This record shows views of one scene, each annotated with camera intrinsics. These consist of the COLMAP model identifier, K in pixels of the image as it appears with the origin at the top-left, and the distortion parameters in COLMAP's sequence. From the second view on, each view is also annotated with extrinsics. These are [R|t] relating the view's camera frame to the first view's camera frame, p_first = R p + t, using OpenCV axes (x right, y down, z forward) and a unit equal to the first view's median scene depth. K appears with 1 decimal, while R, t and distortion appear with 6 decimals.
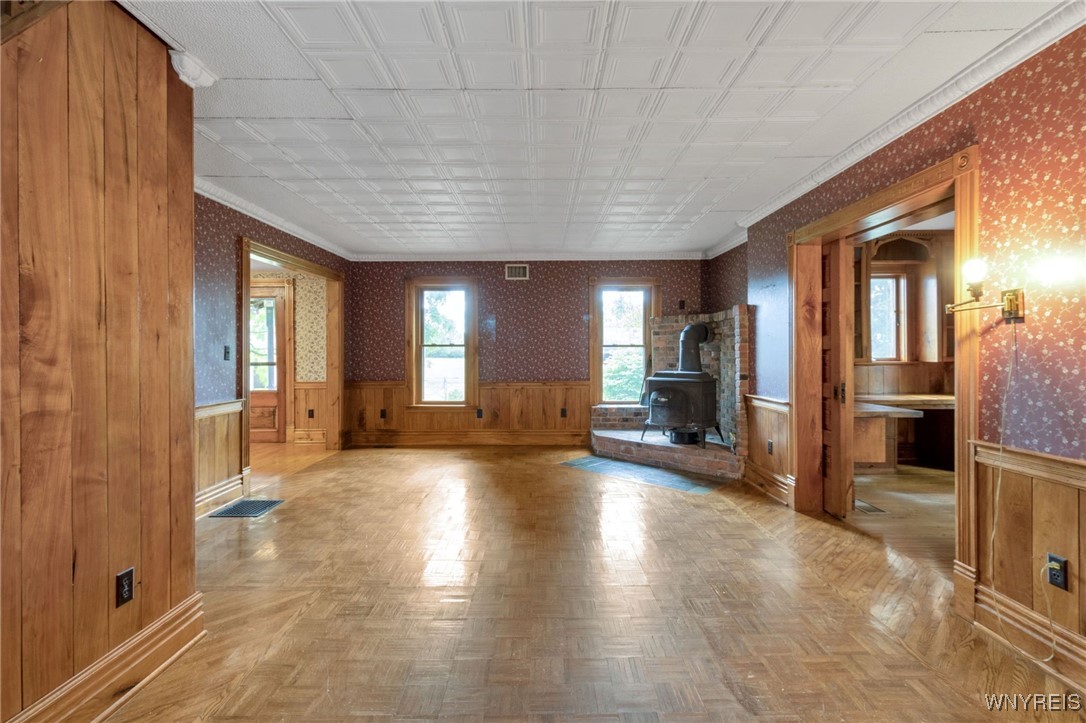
lens RADIAL K [[500.2, 0, 543.9], [0, 500.2, 354.4], [0, 0, 1]] dist [0.001233, -0.000235]
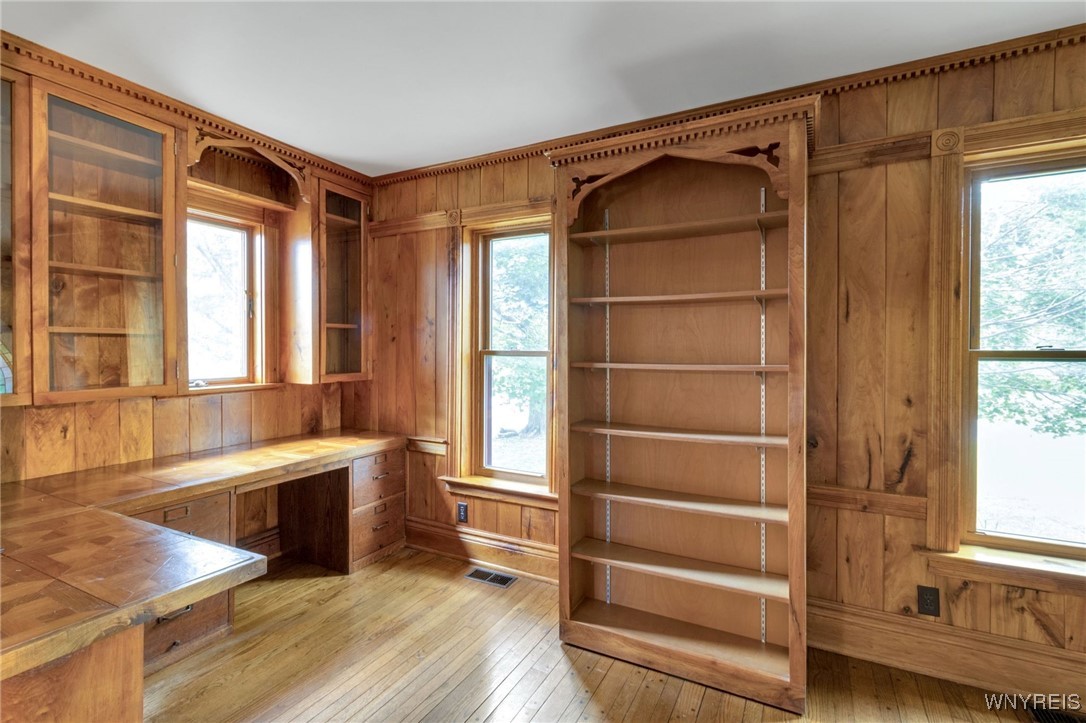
lens RADIAL K [[500.2, 0, 543.9], [0, 500.2, 358.2], [0, 0, 1]] dist [0.001233, -0.000235]
pose [[0.465527, 0.001168, 0.885033, 0.404779], [-0.002391, 0.999997, -0.000062, -0.015807], [-0.885030, -0.002087, 0.465529, 0.501254]]
